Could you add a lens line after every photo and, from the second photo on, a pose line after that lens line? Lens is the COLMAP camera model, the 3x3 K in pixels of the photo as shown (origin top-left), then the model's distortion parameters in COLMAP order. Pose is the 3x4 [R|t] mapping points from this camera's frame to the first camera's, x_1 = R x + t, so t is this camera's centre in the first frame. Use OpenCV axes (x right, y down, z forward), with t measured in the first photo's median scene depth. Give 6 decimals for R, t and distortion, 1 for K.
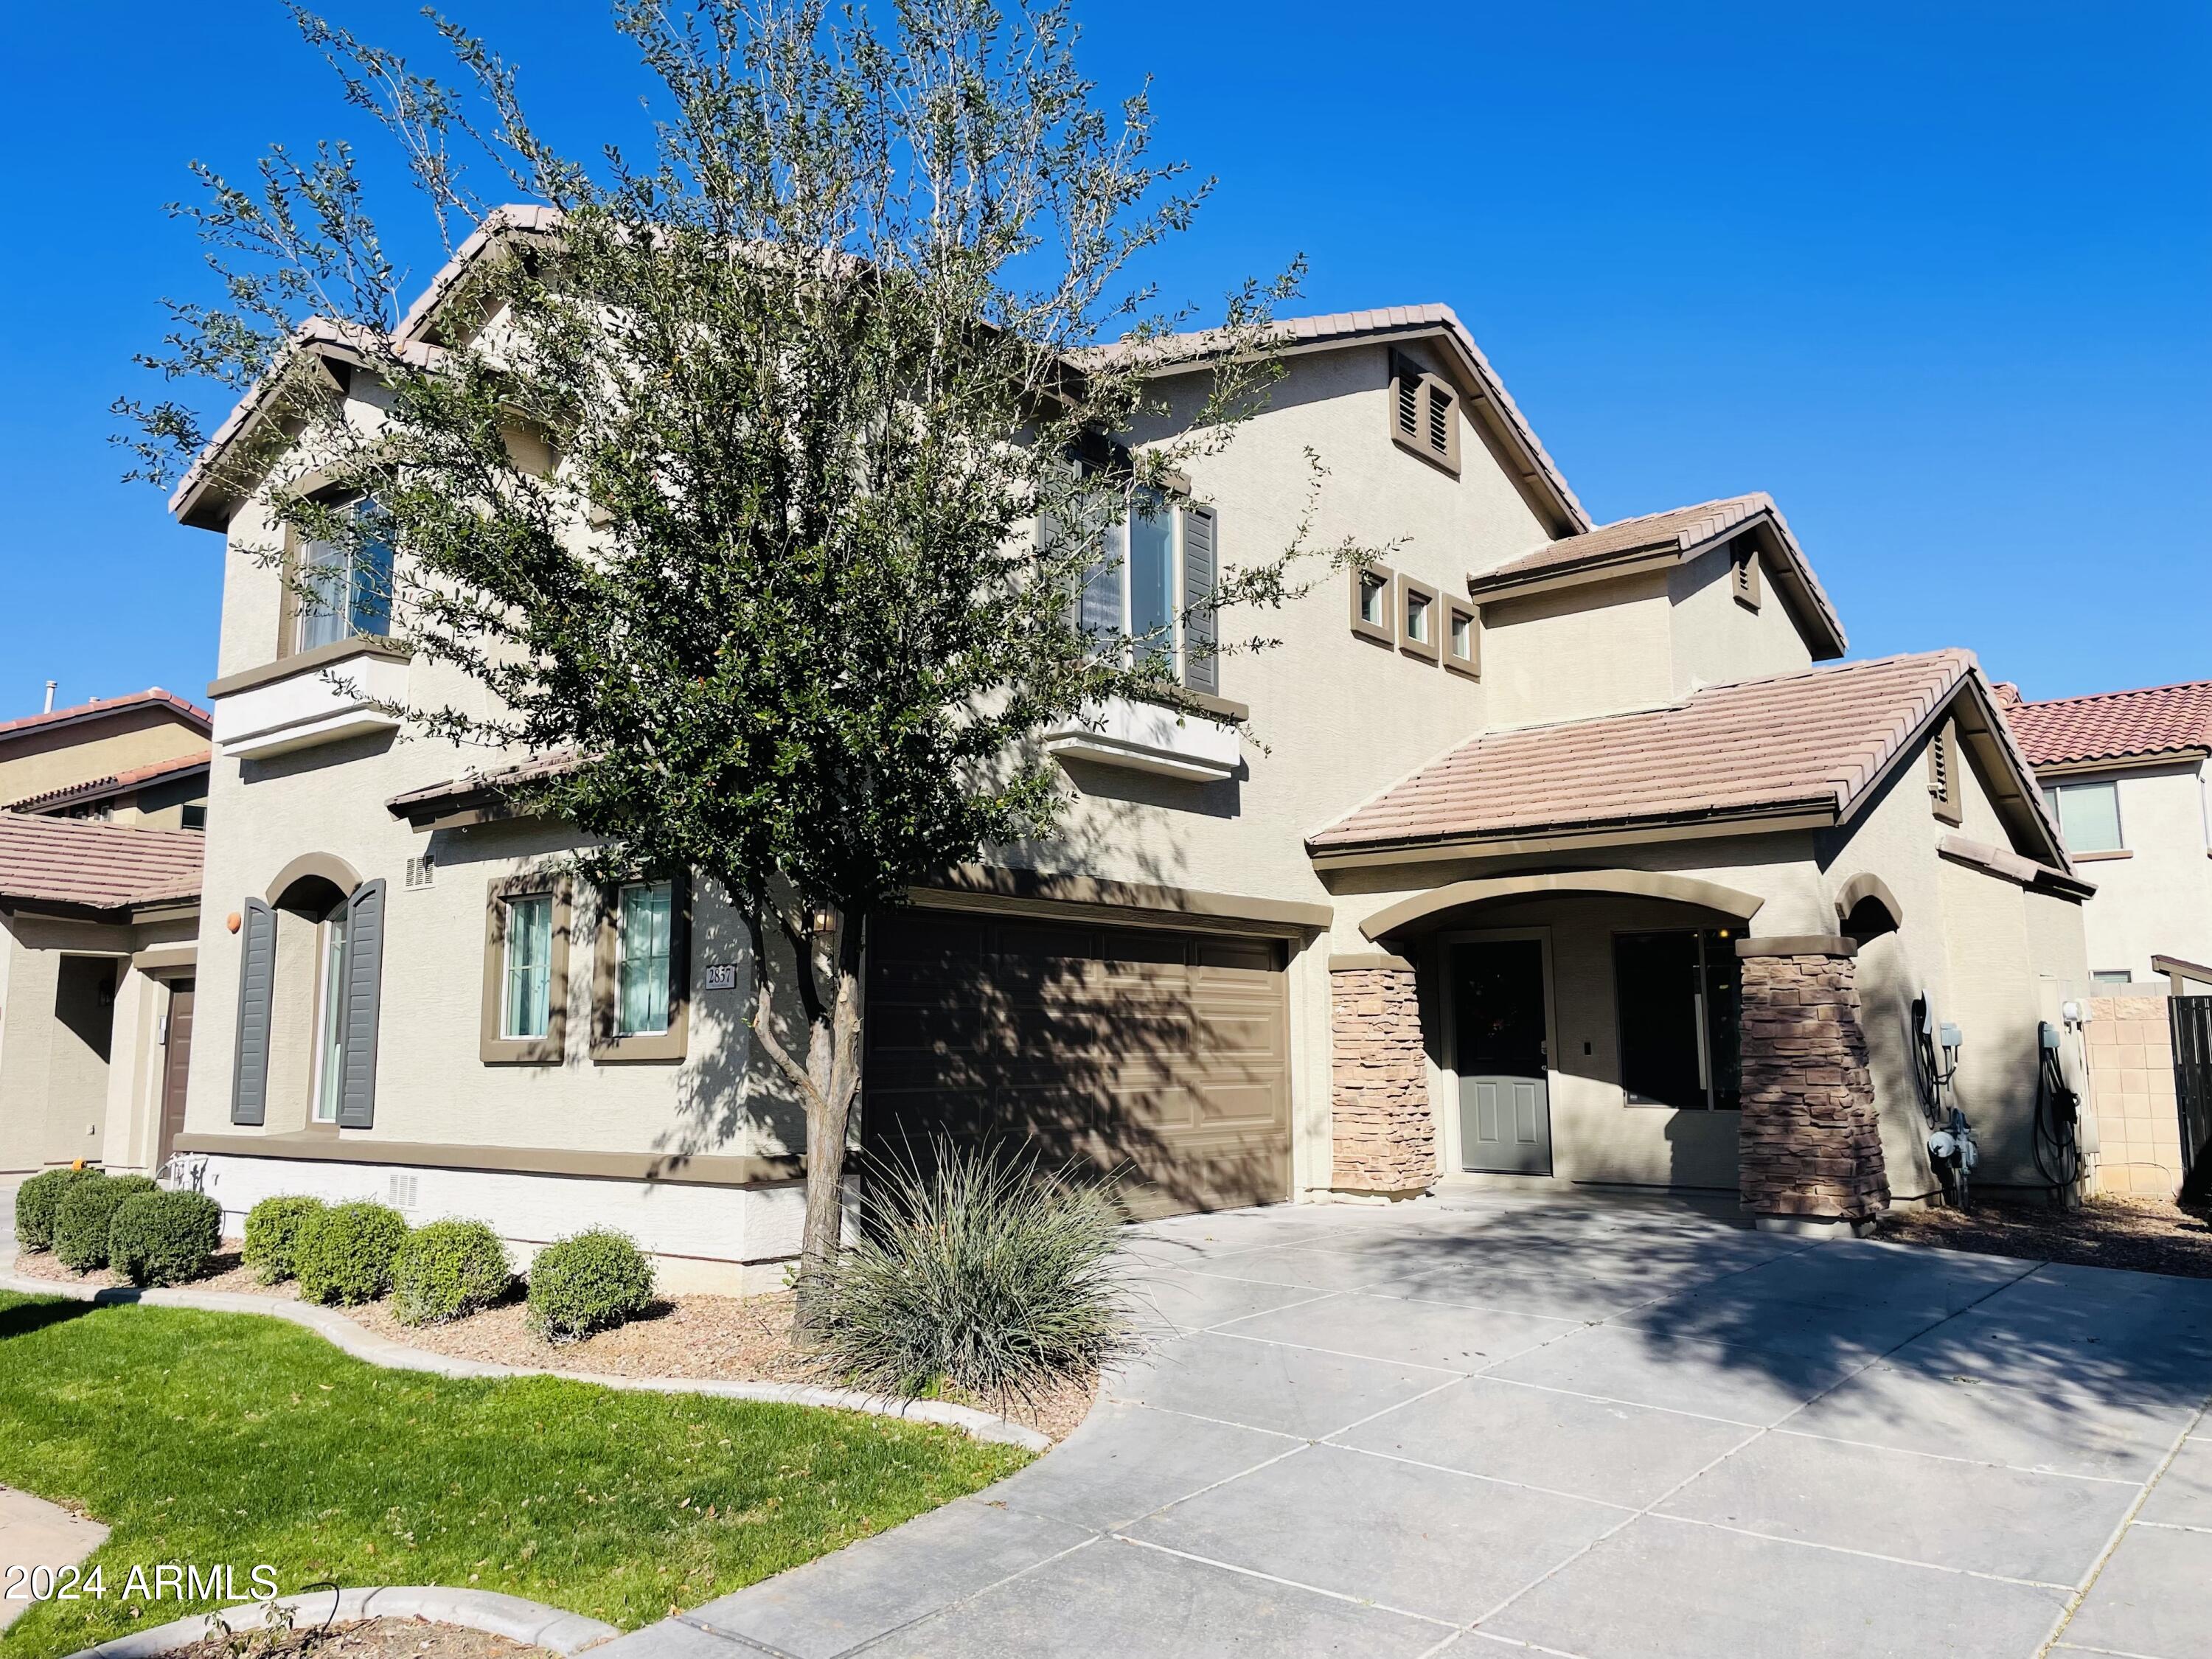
lens RADIAL K [[1687.6, 0, 1106.0], [0, 1687.6, 829.5], [0, 0, 1]] dist [0.135323, -0.197329]
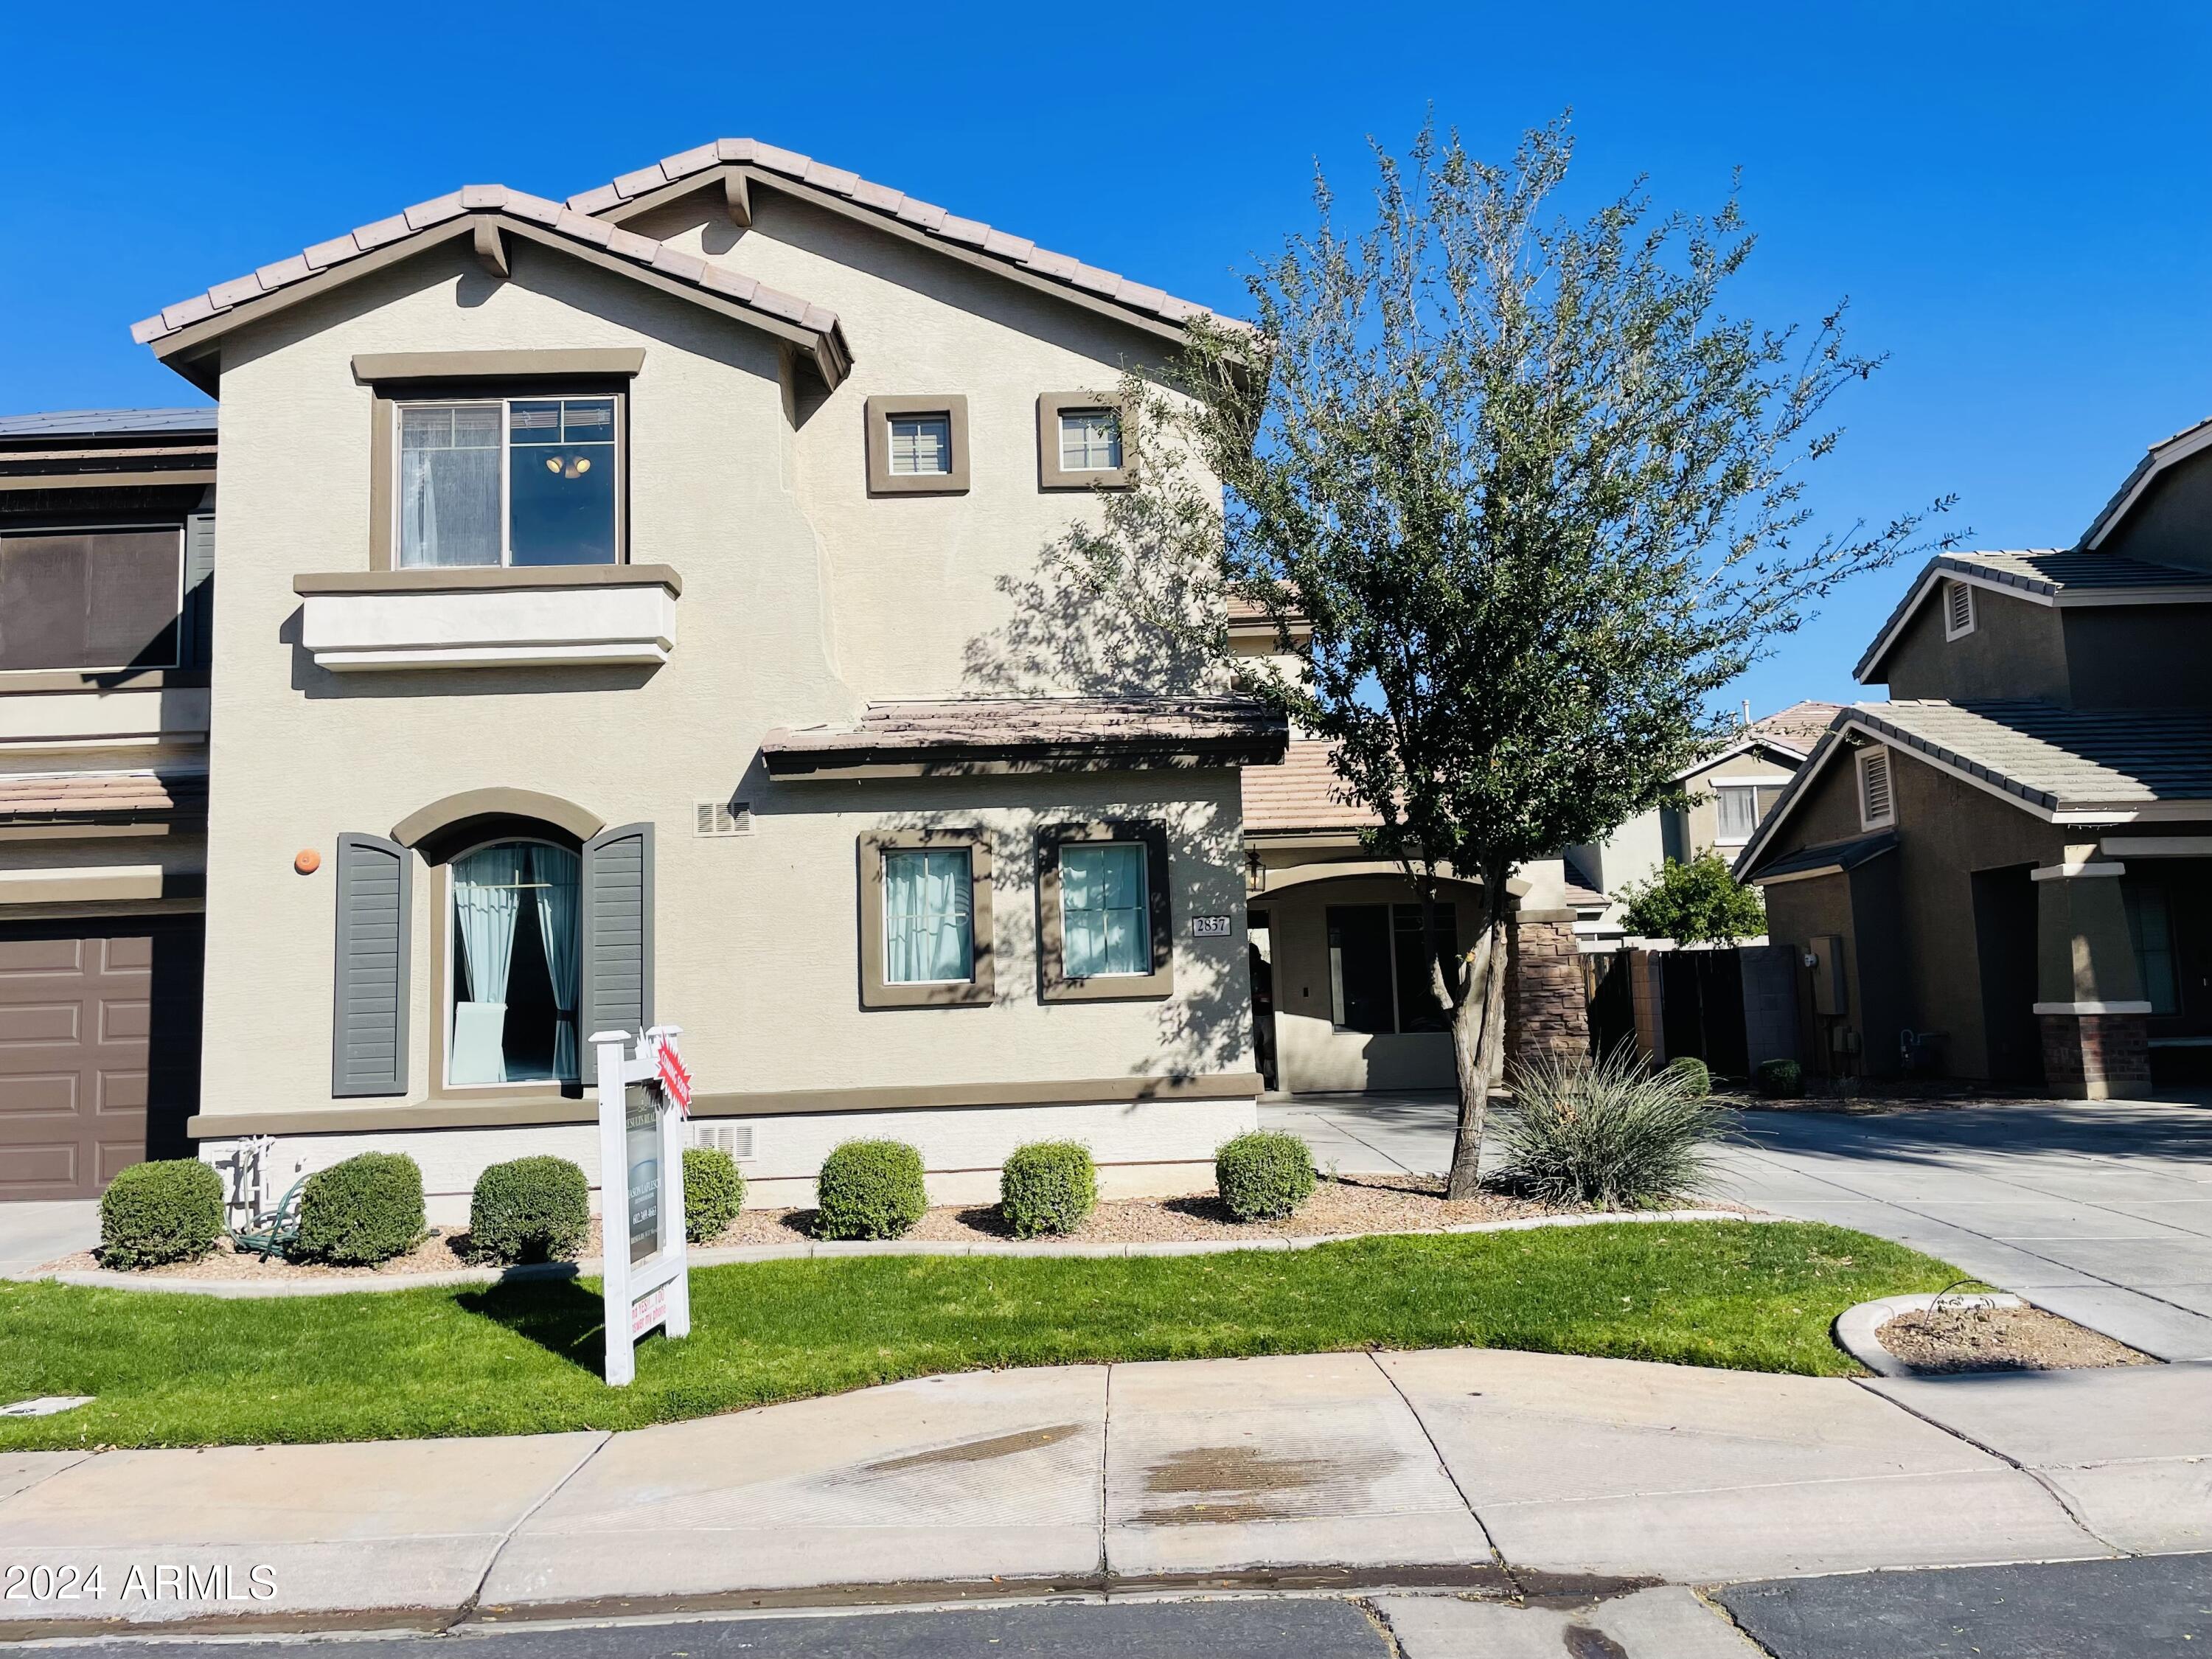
lens RADIAL K [[1687.6, 0, 1106.0], [0, 1687.6, 829.5], [0, 0, 1]] dist [0.135323, -0.197329]
pose [[0.775616, 0.047321, 0.629429, -0.981140], [-0.053933, 0.998507, -0.008610, 0.031783], [-0.628897, -0.027269, 0.777010, 0.125980]]
